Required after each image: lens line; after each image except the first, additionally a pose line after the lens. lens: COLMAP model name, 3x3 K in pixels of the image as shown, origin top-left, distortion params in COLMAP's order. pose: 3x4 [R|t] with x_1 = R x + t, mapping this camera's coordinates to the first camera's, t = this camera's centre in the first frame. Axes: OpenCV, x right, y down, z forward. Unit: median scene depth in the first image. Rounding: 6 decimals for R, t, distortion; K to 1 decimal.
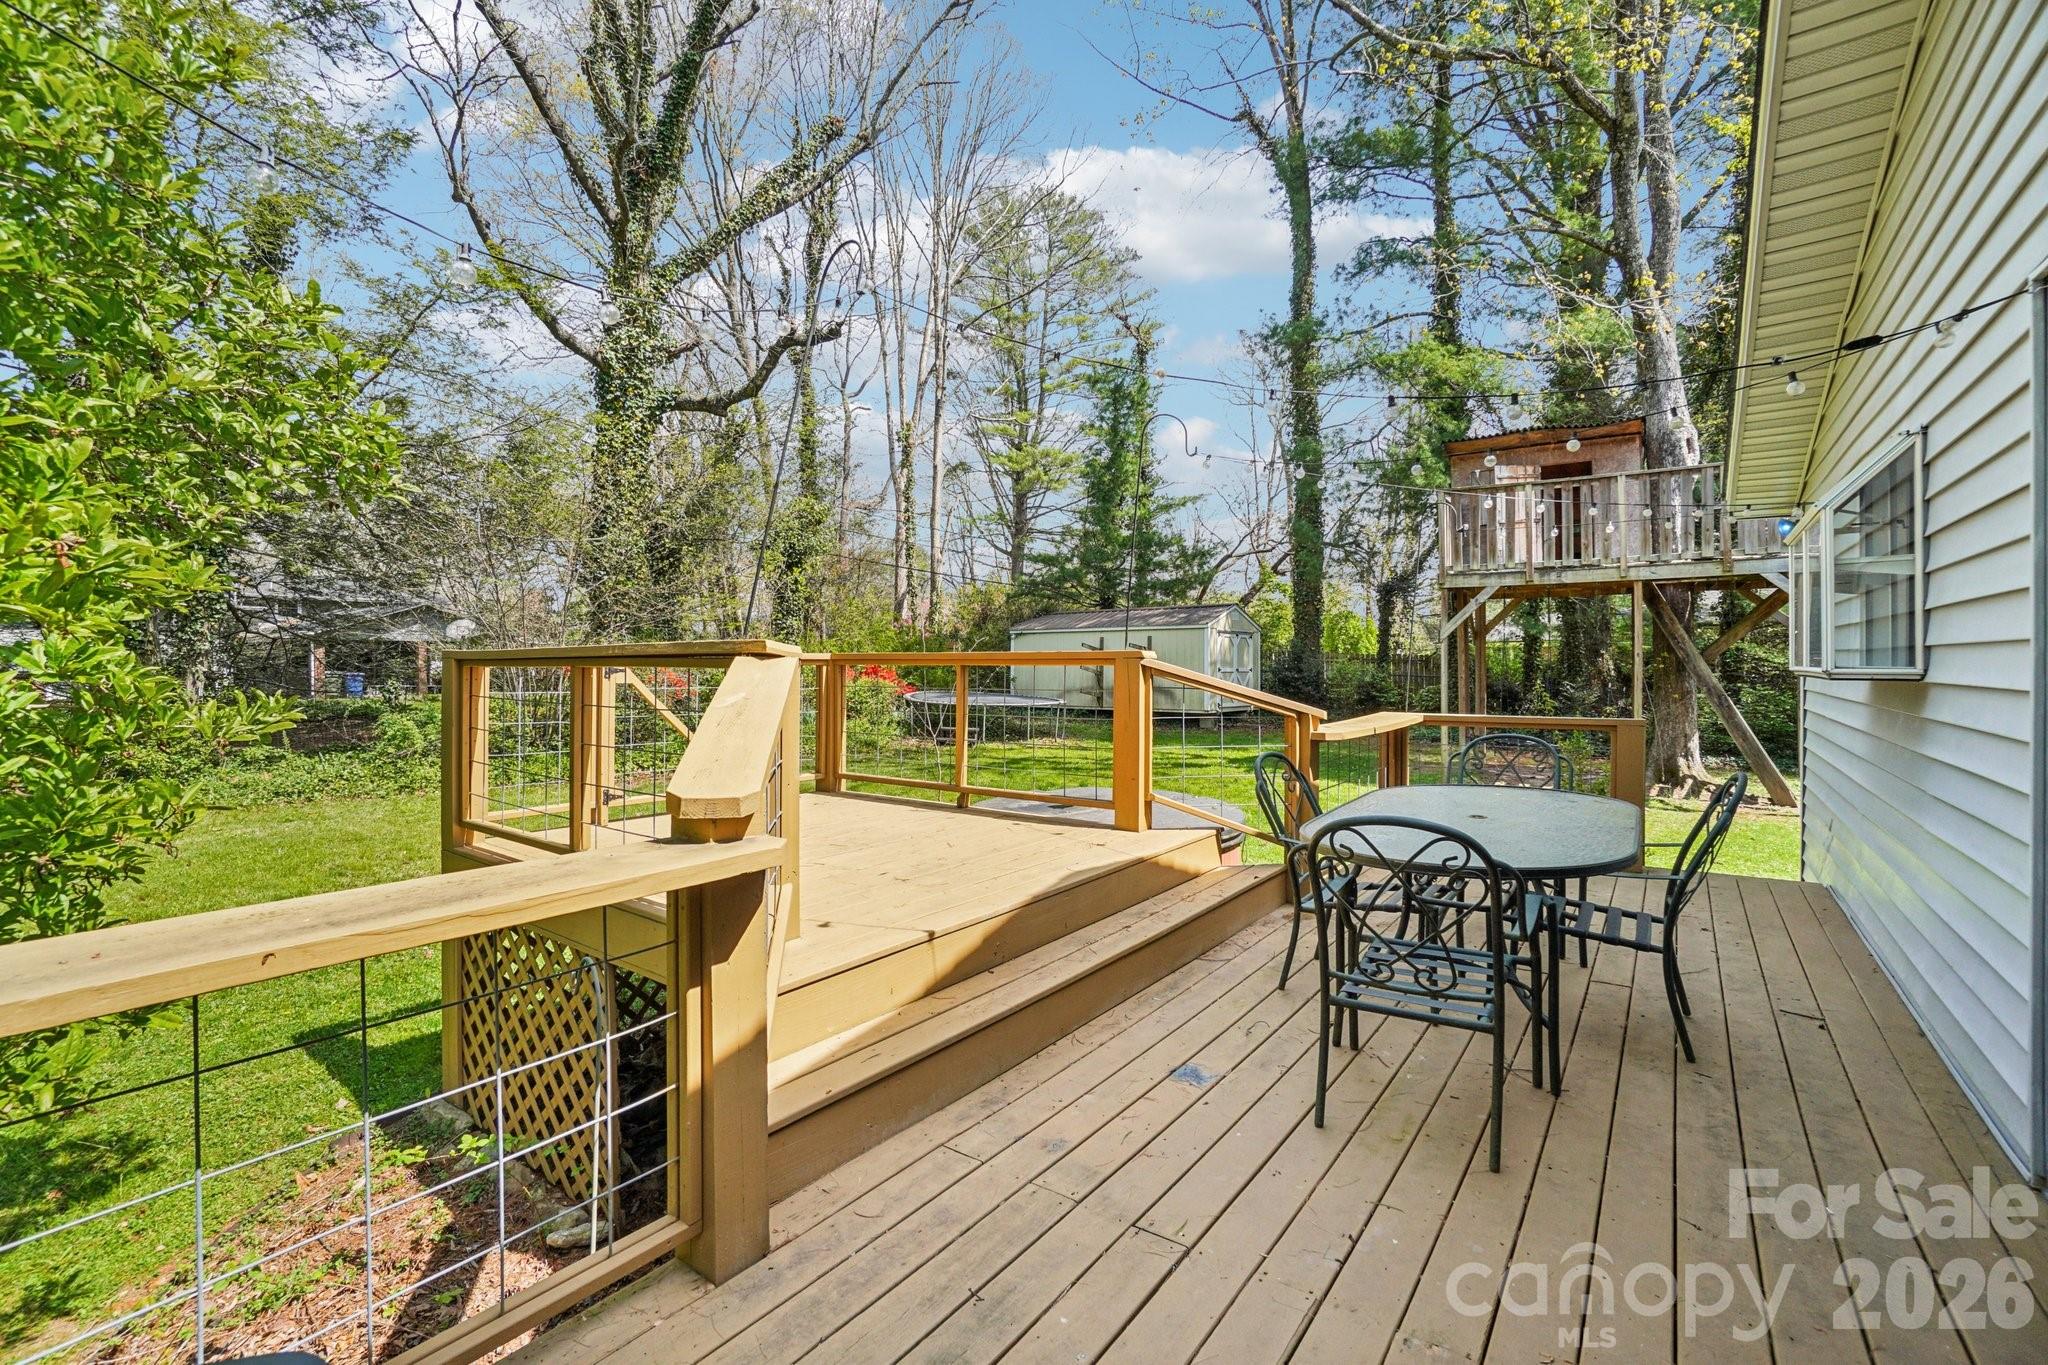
lens RADIAL K [[888.5, 0, 1017.9], [0, 888.5, 657.5], [0, 0, 1]] dist [-0.027882, 0.000493]
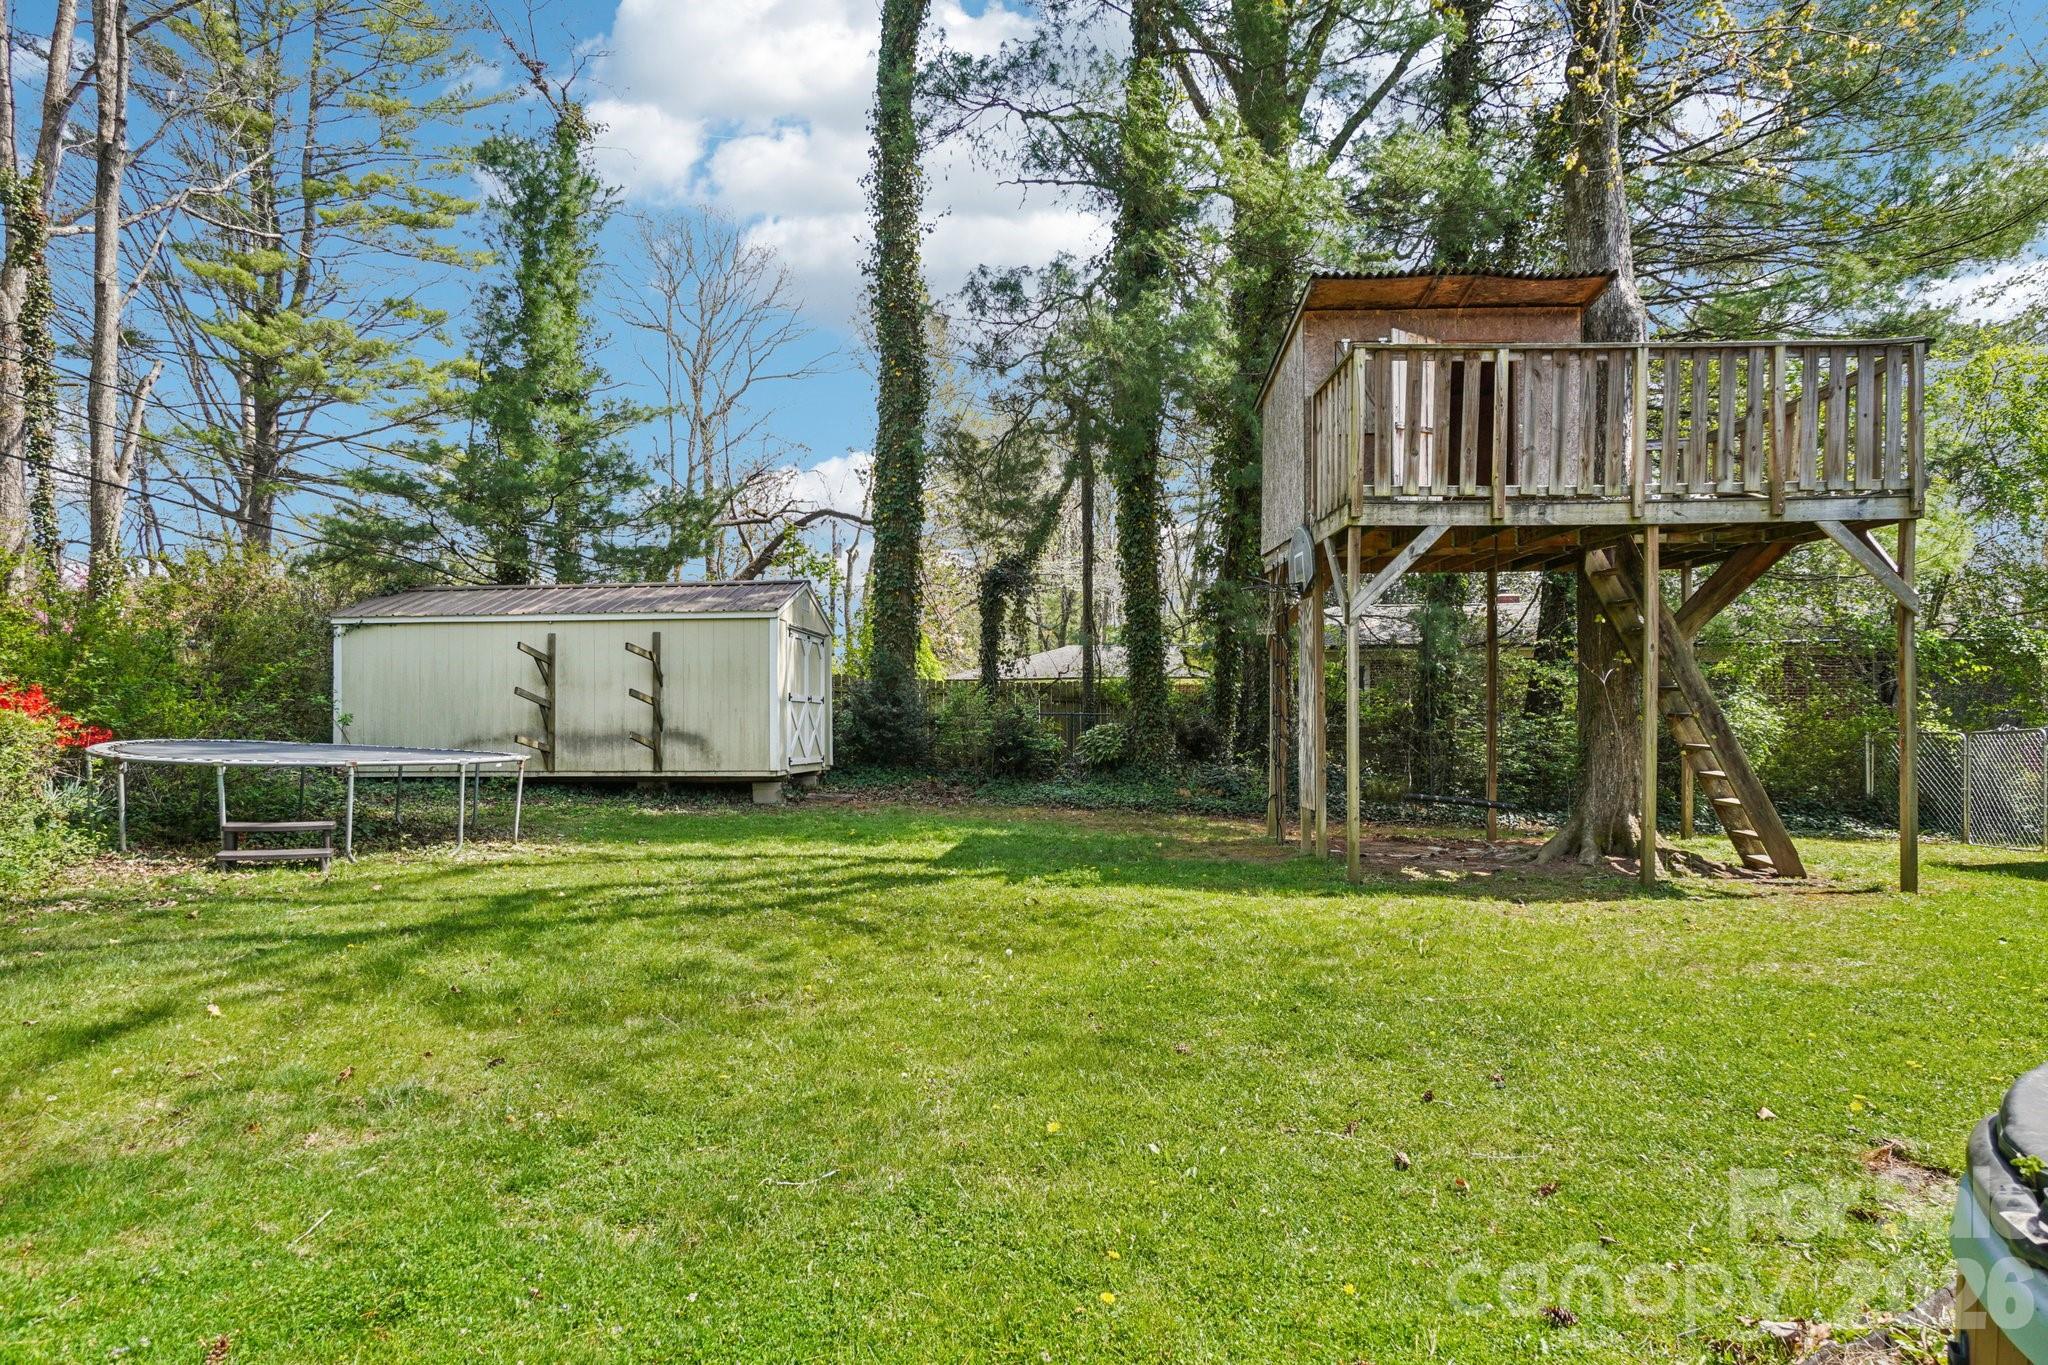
lens RADIAL K [[1231.5, 0, 1024.2], [0, 1231.5, 730.8], [0, 0, 1]] dist [0.000743, 0.001587]
pose [[0.835886, -0.007403, 0.548853, -0.047965], [-0.000417, 0.999900, 0.014122, 0.015990], [-0.548903, -0.012033, 0.835799, 0.190712]]
